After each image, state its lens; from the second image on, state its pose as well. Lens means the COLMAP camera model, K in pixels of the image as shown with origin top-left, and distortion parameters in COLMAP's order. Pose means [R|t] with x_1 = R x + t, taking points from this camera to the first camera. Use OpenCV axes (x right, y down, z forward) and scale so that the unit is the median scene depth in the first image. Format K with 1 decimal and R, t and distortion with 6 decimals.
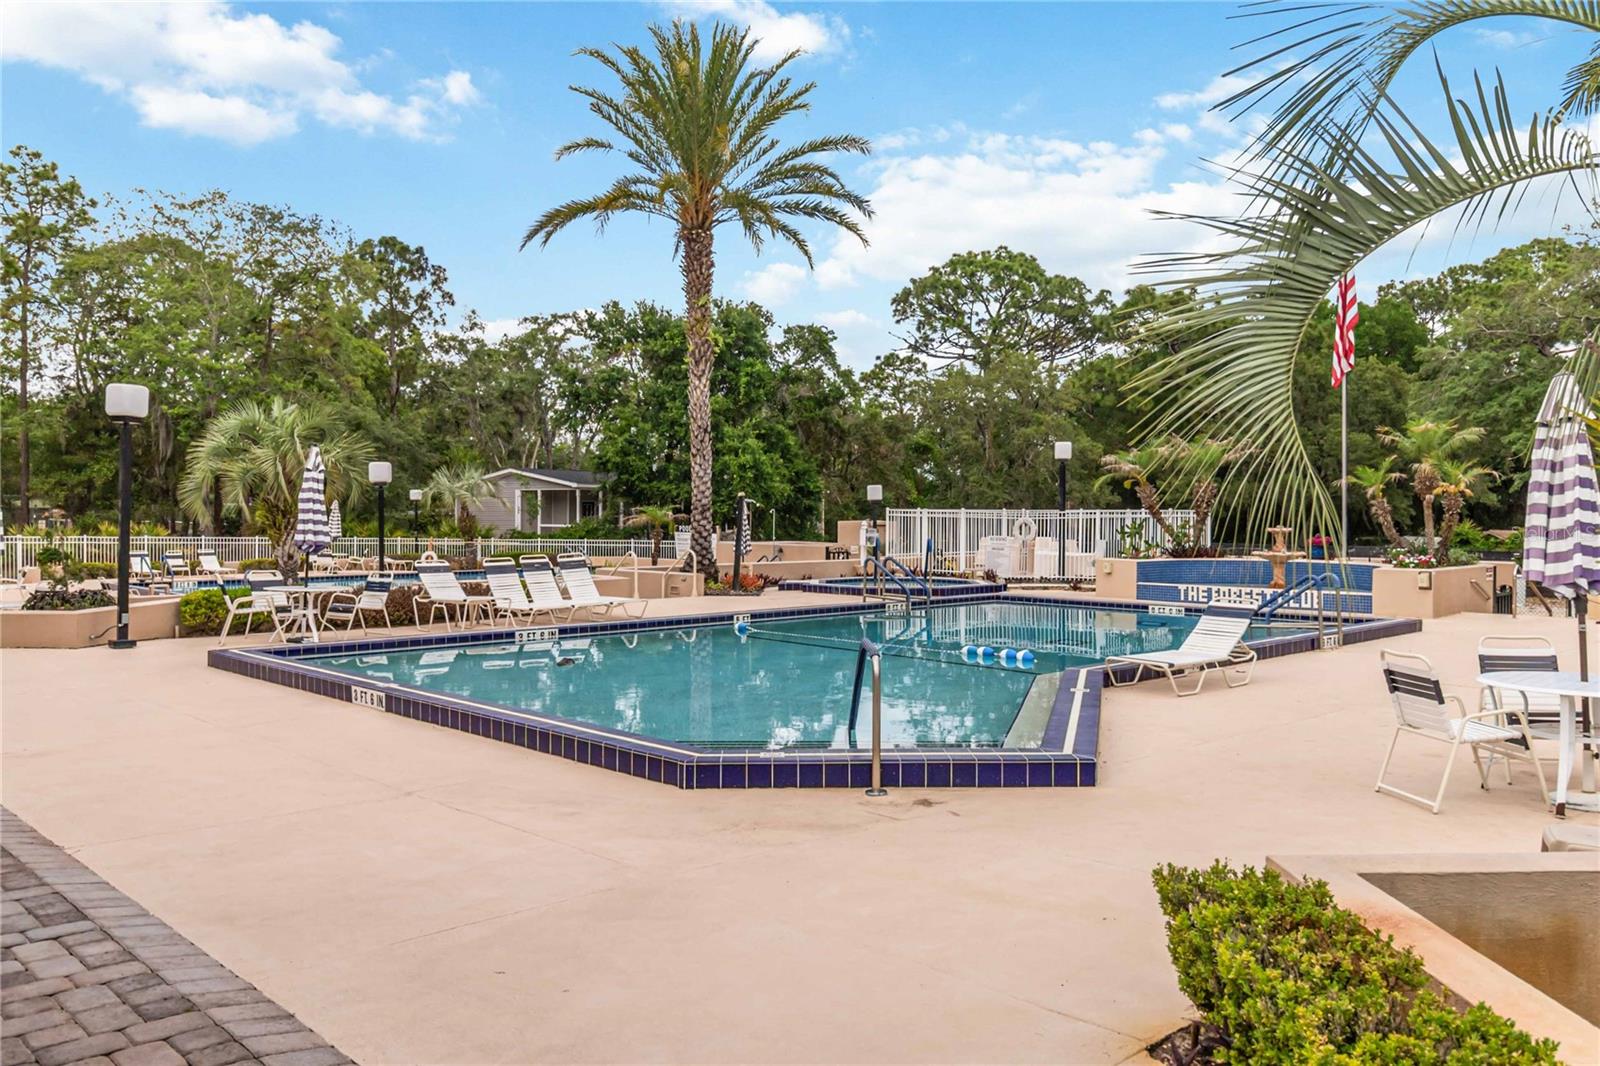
lens RADIAL K [[1237.5, 0, 800.0], [0, 1237.5, 533.0], [0, 0, 1]] dist [0.001888, 0.003108]
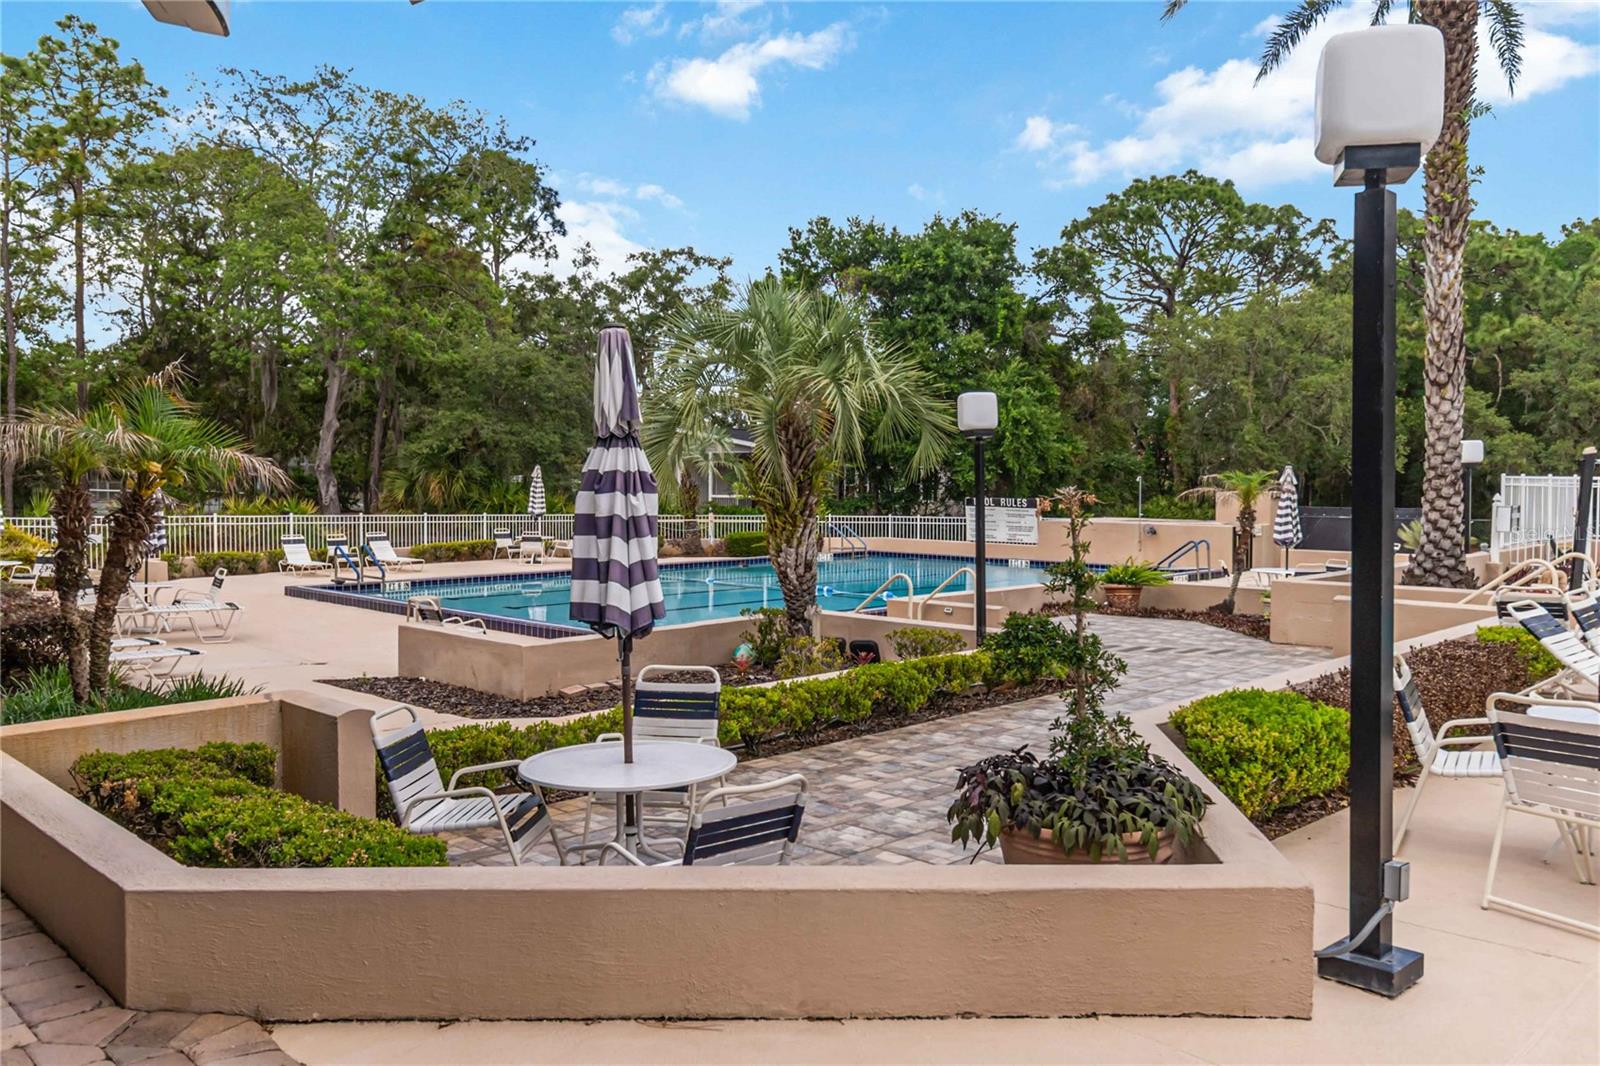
lens RADIAL K [[1237.5, 0, 800.0], [0, 1237.5, 533.0], [0, 0, 1]] dist [0.001888, 0.003108]
pose [[0.999776, -0.003439, 0.020890, -0.178847], [0.002870, 0.999626, 0.027211, -0.004302], [-0.020975, -0.027145, 0.999411, 0.189442]]
